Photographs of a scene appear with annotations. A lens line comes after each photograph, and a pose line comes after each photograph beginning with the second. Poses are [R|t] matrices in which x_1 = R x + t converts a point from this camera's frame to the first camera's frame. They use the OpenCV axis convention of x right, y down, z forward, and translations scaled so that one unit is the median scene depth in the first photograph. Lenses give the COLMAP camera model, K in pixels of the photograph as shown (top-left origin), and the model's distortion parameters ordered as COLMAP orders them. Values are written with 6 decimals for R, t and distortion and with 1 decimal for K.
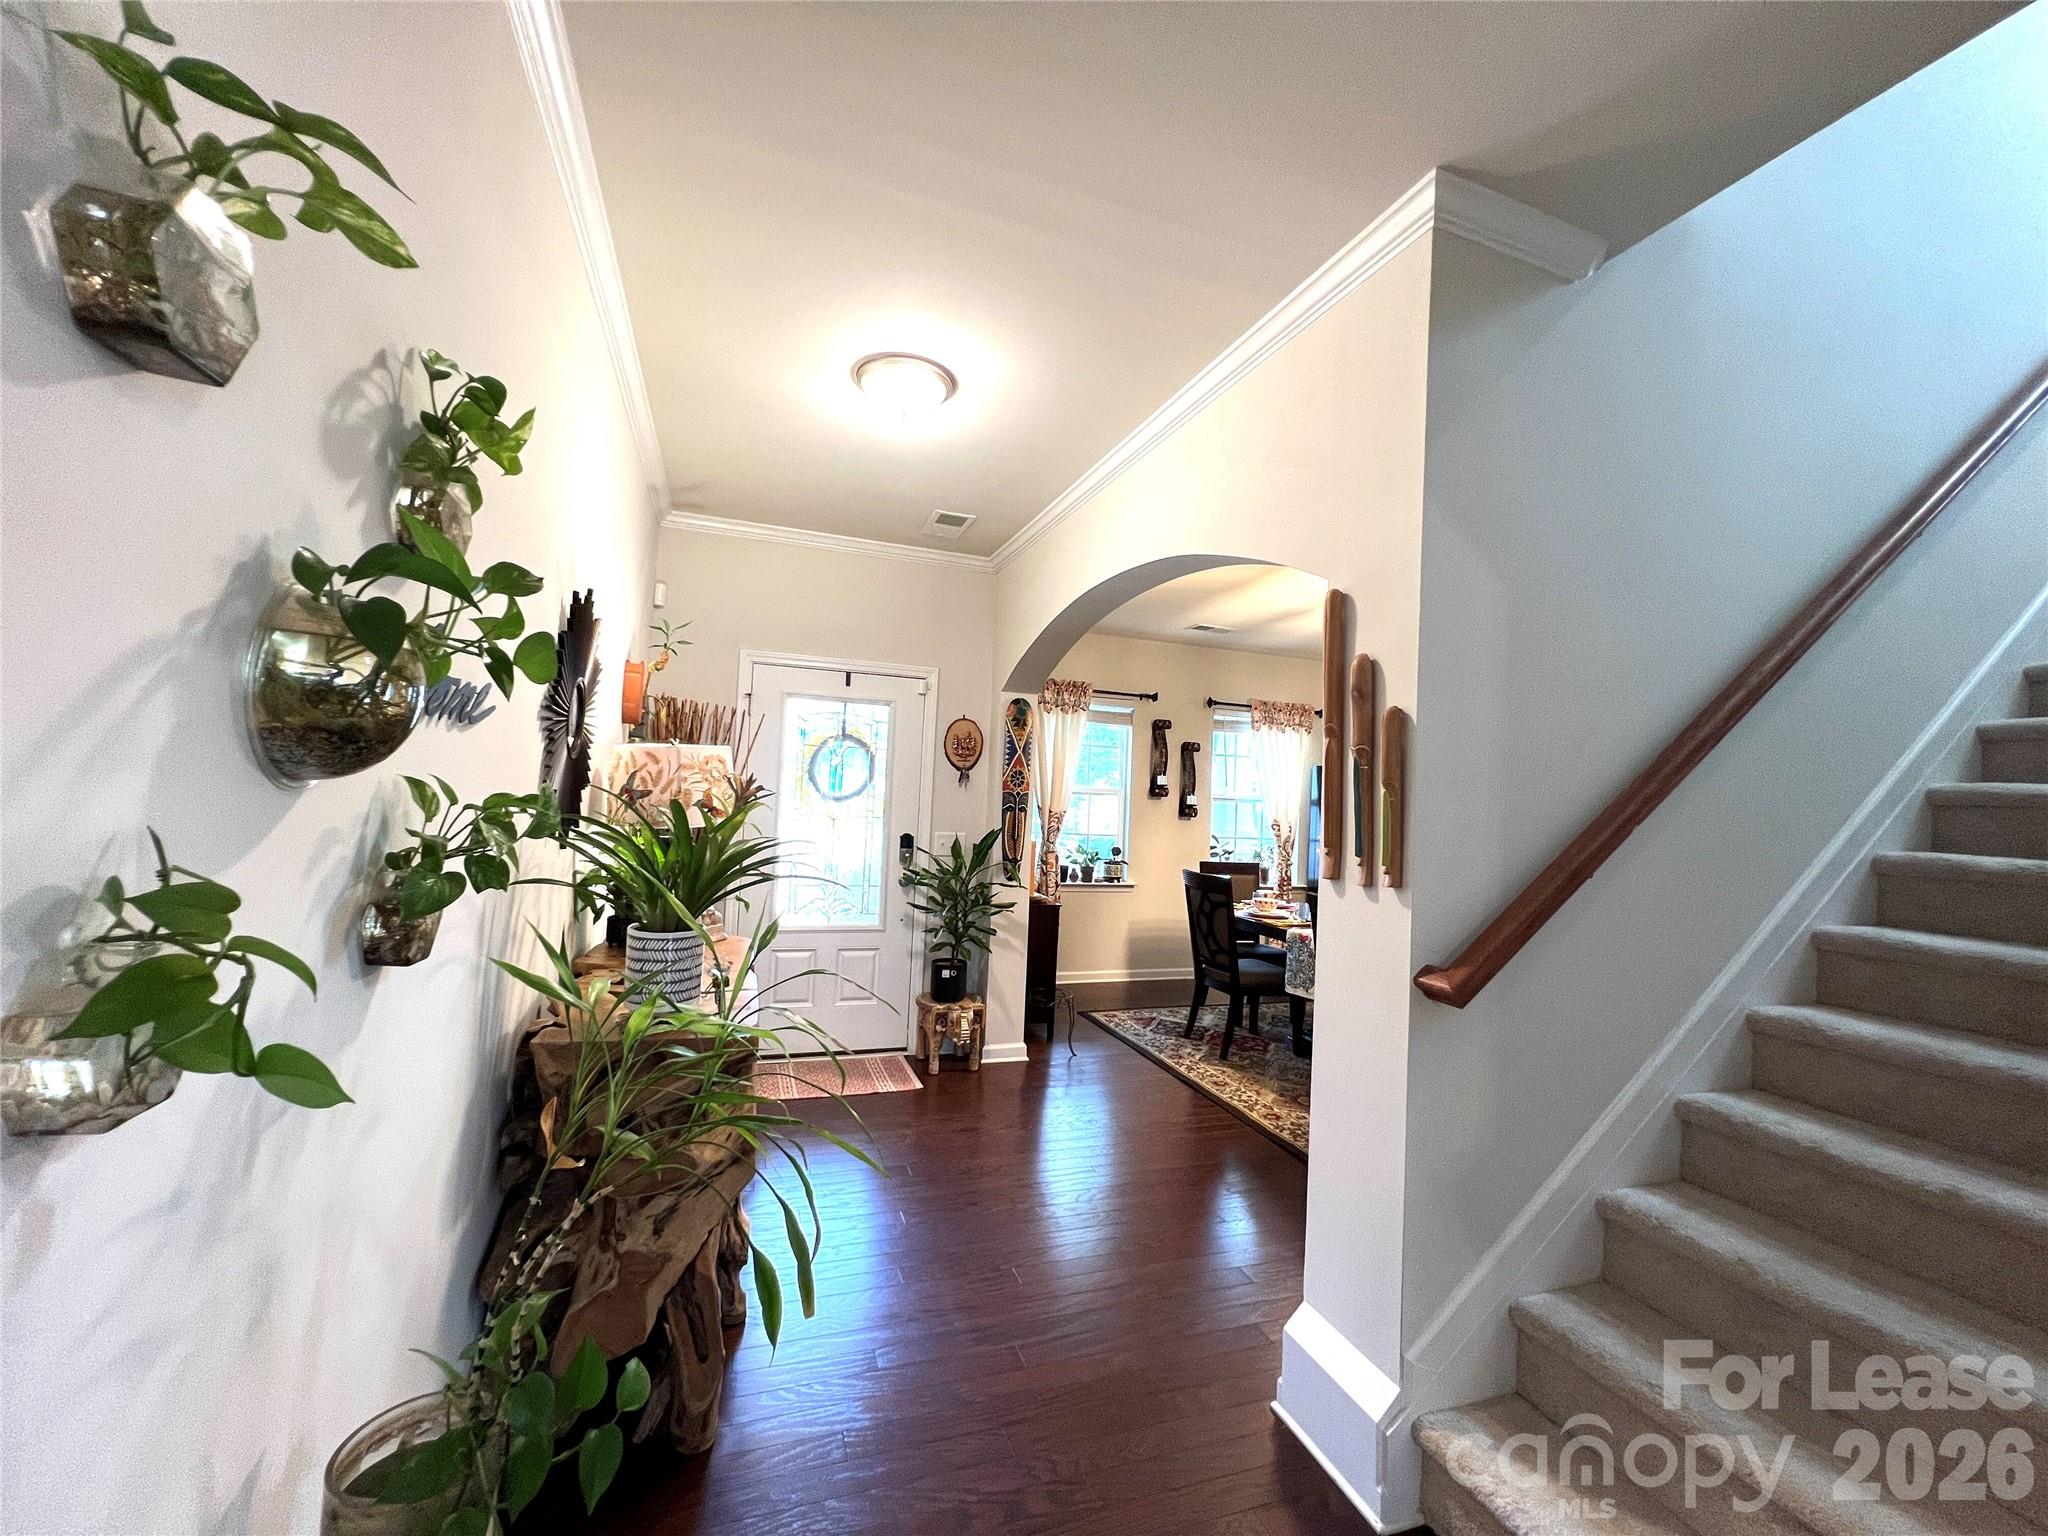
lens RADIAL K [[816.6, 0, 1017.8], [0, 816.6, 766.0], [0, 0, 1]] dist [-0.002532, 0.000664]
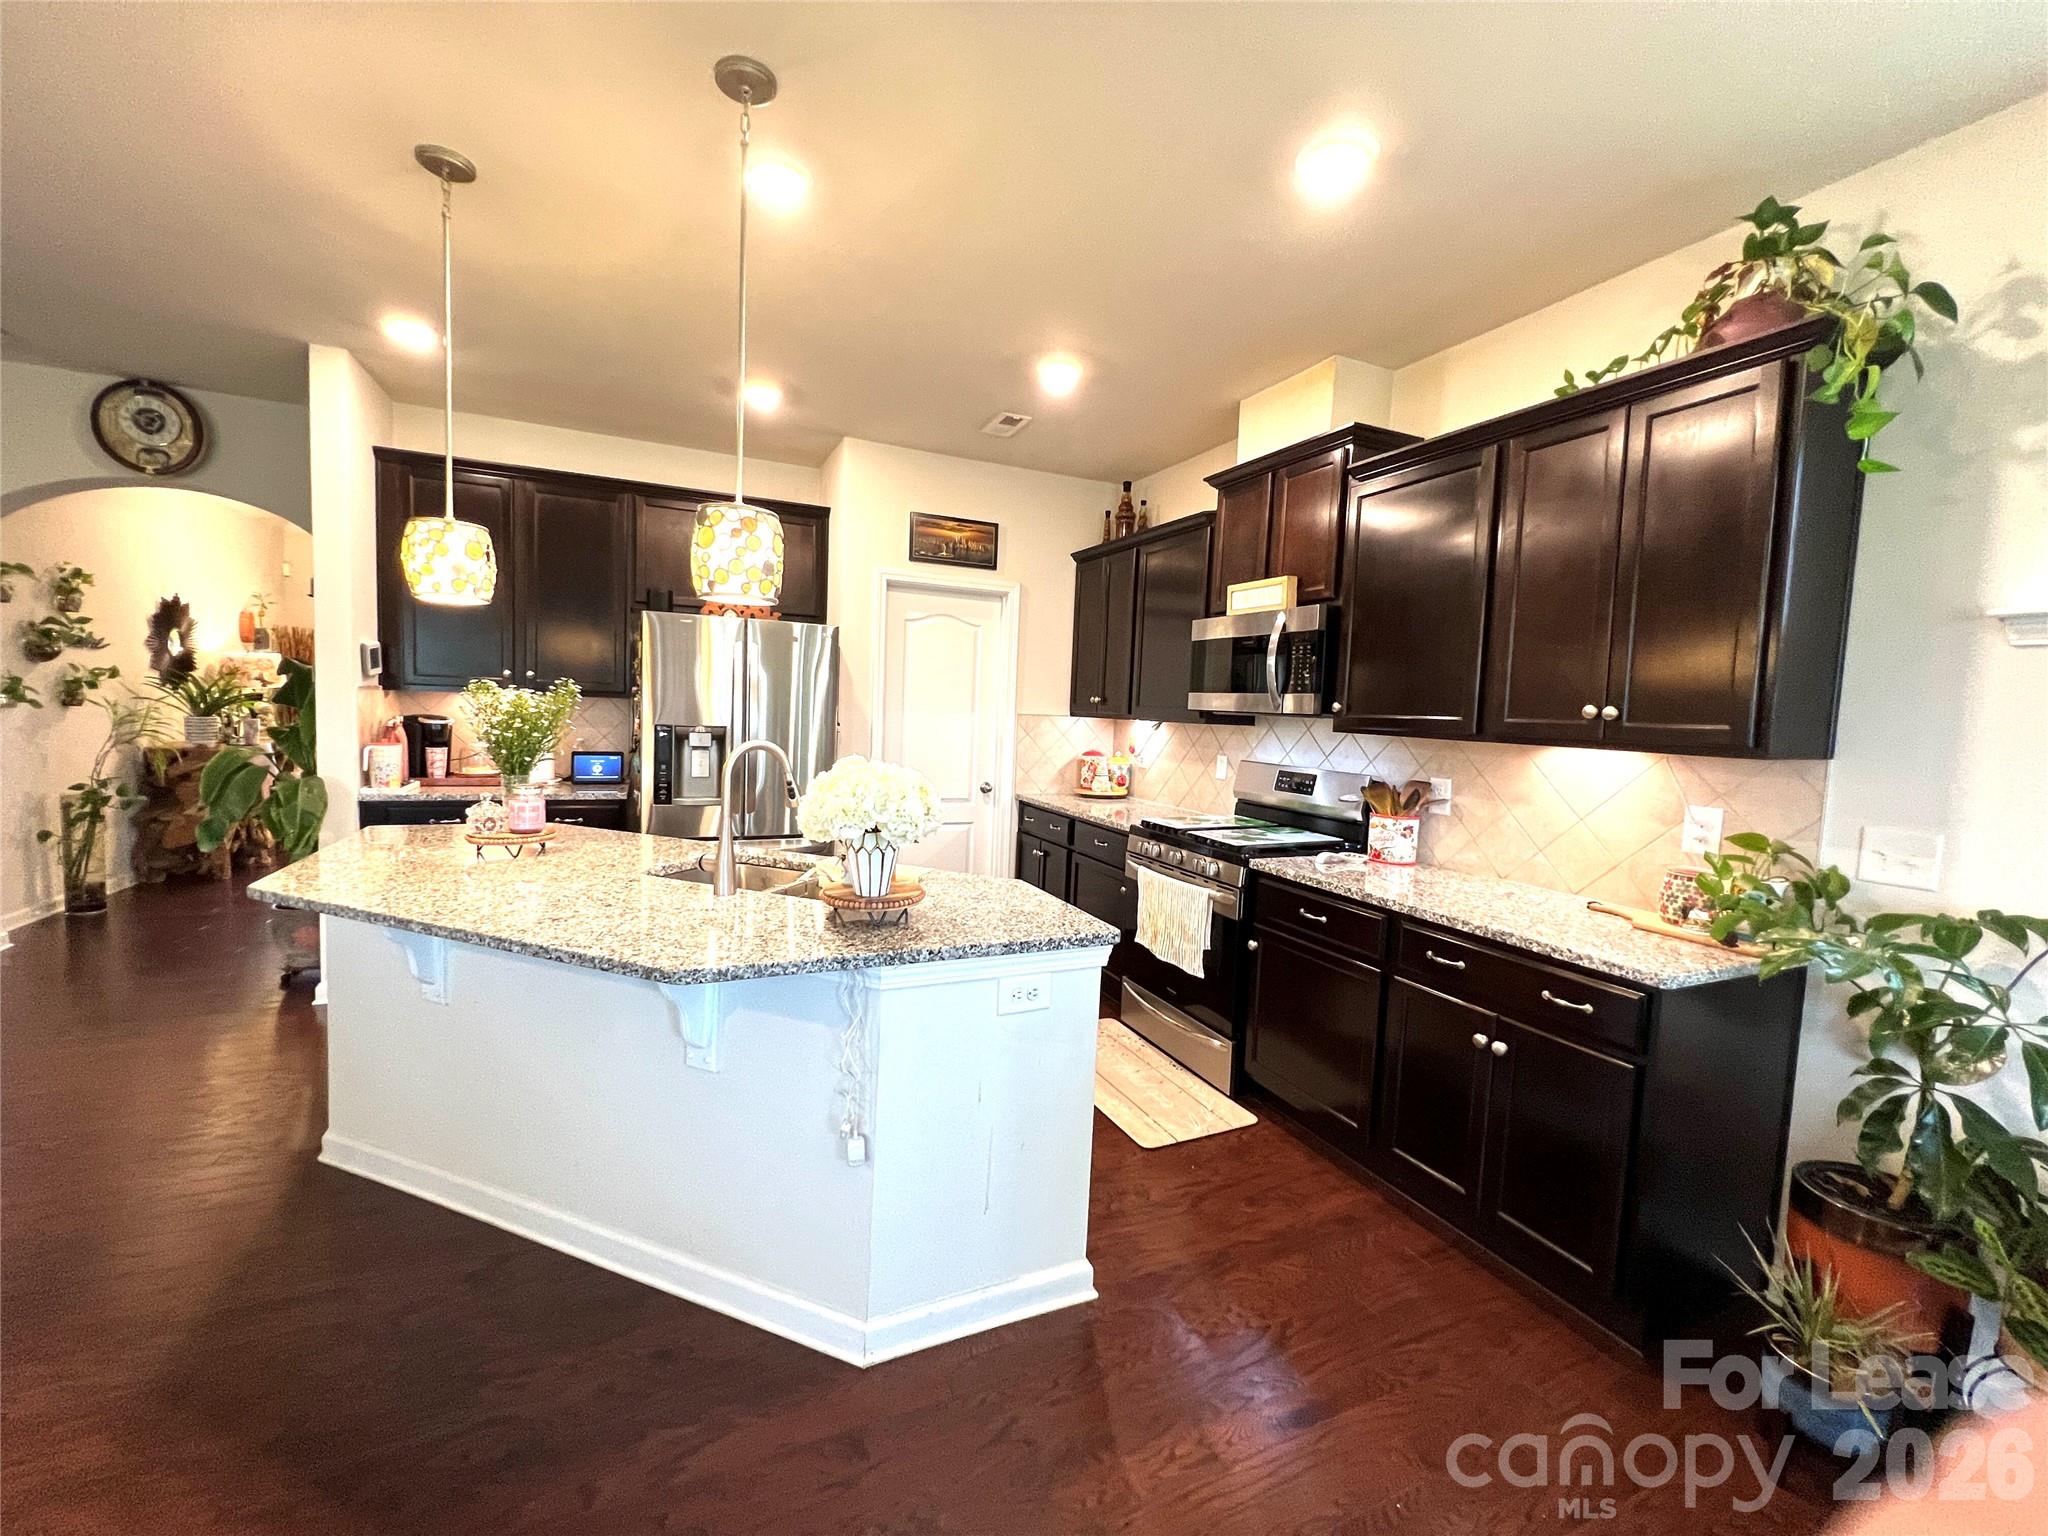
lens RADIAL K [[816.6, 0, 1017.8], [0, 816.6, 766.0], [0, 0, 1]] dist [-0.002532, 0.000664]
pose [[0.995259, -0.013379, 0.096332, 1.307059], [0.002236, 0.993379, 0.114866, 0.024635], [-0.097231, -0.114106, 0.988699, -1.302888]]
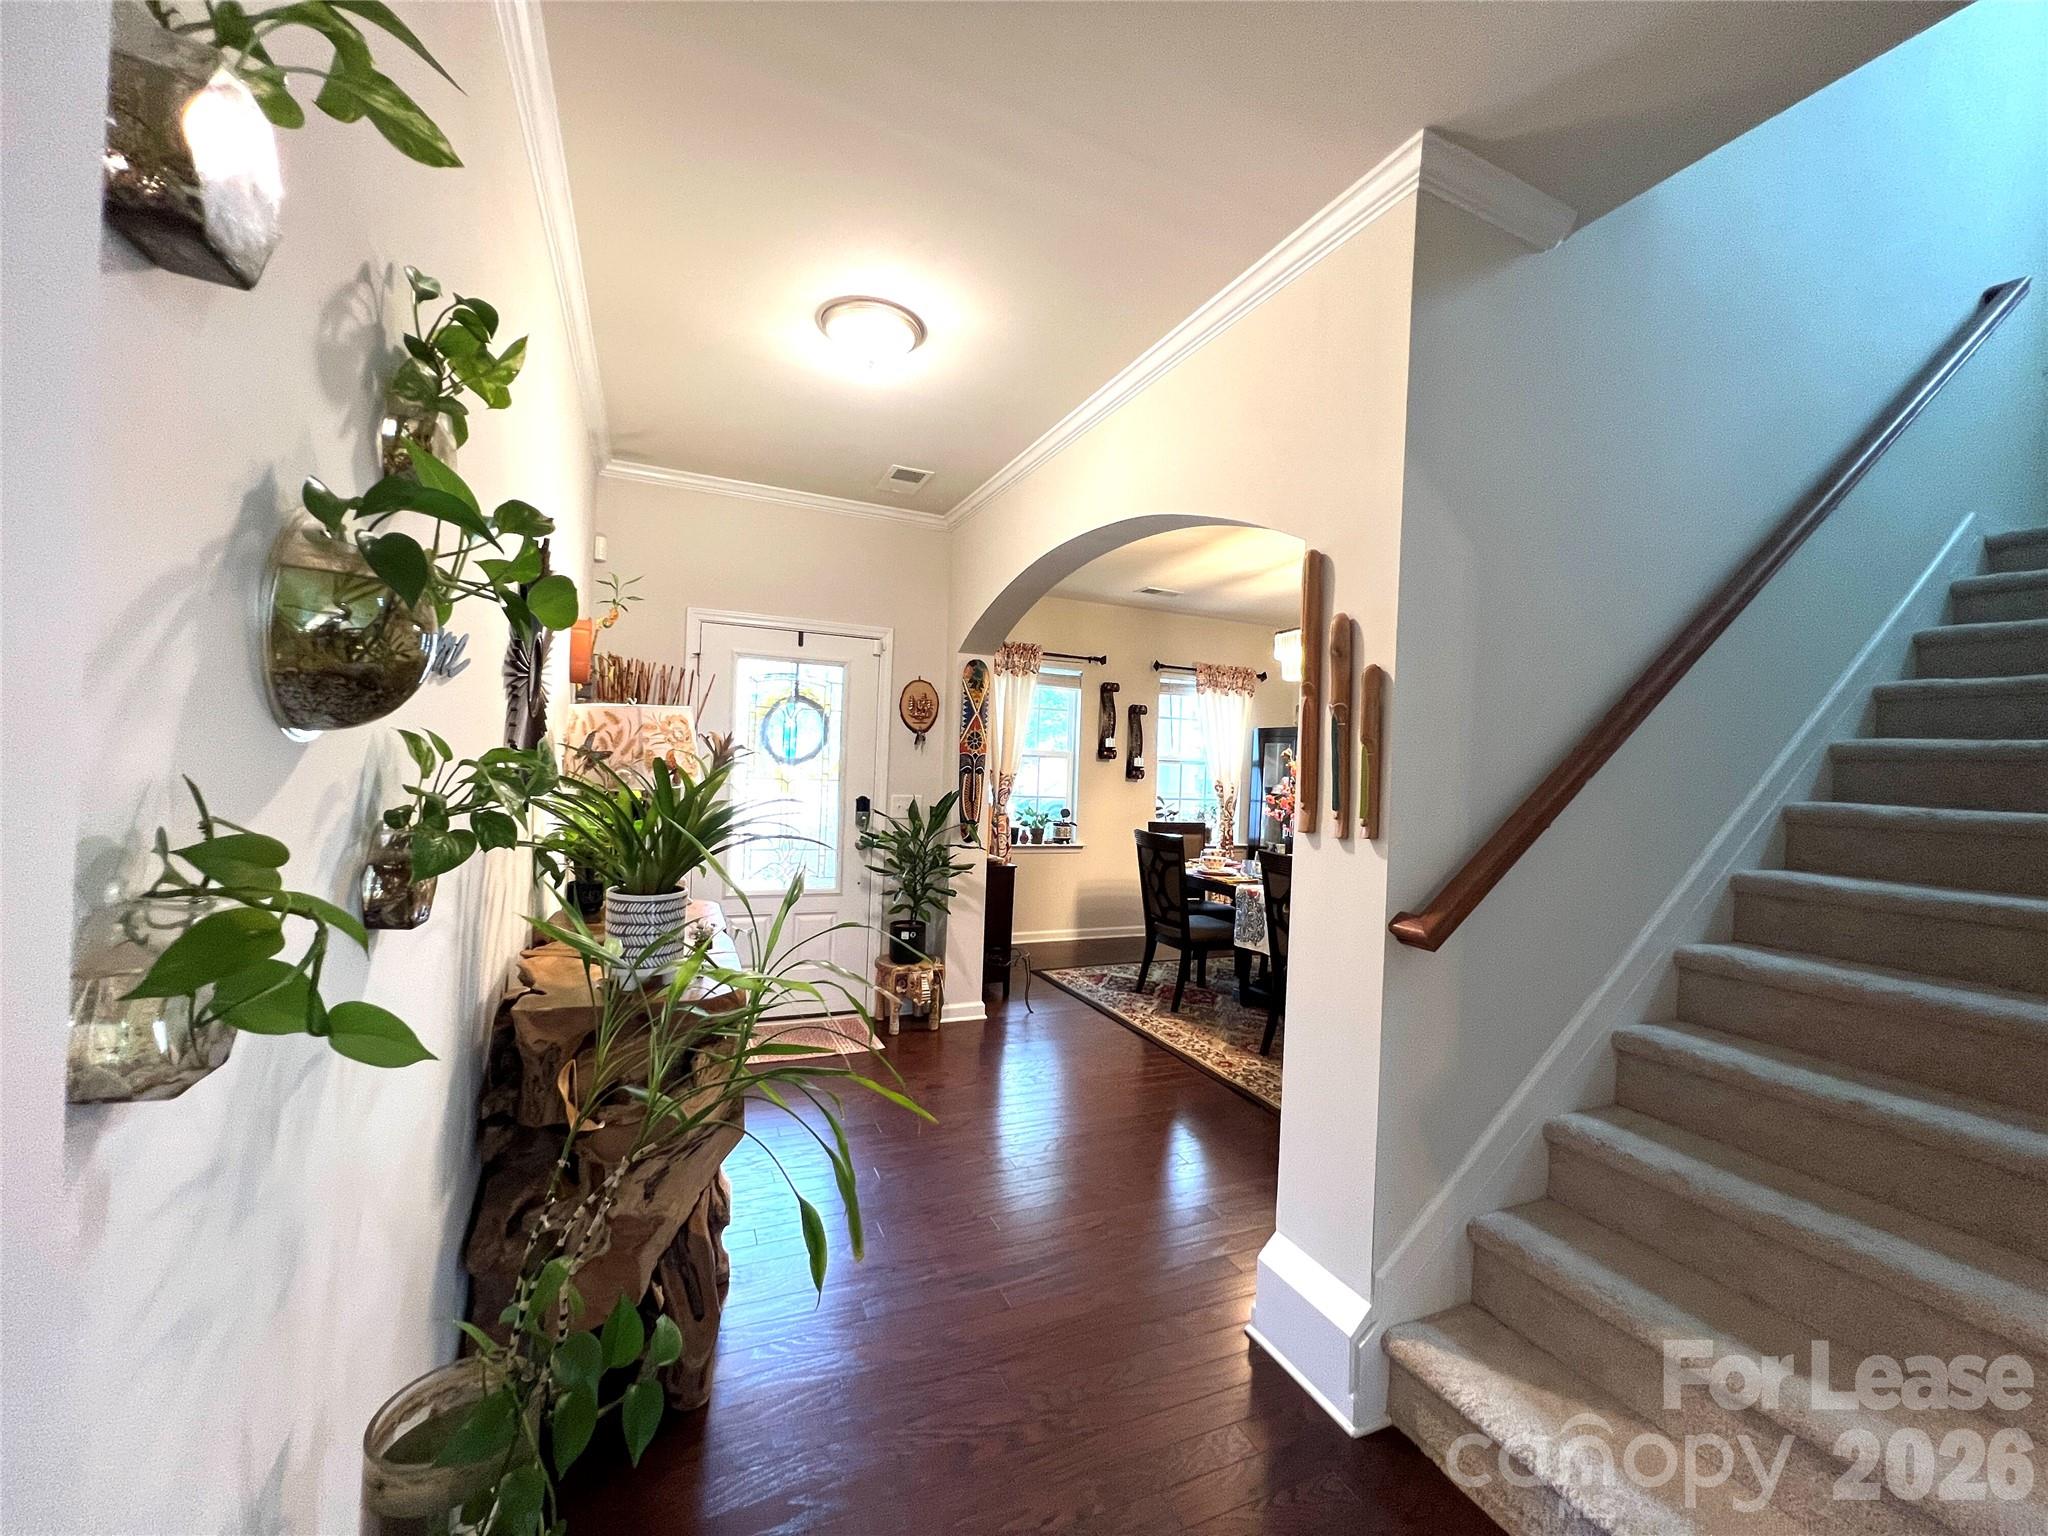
lens RADIAL K [[816.6, 0, 1017.8], [0, 816.6, 766.0], [0, 0, 1]] dist [-0.002532, 0.000664]
pose [[0.996726, -0.005751, 0.080649, -0.039372], [0.002286, 0.999073, 0.042993, 0.005322], [-0.080822, -0.042668, 0.995815, 0.000970]]
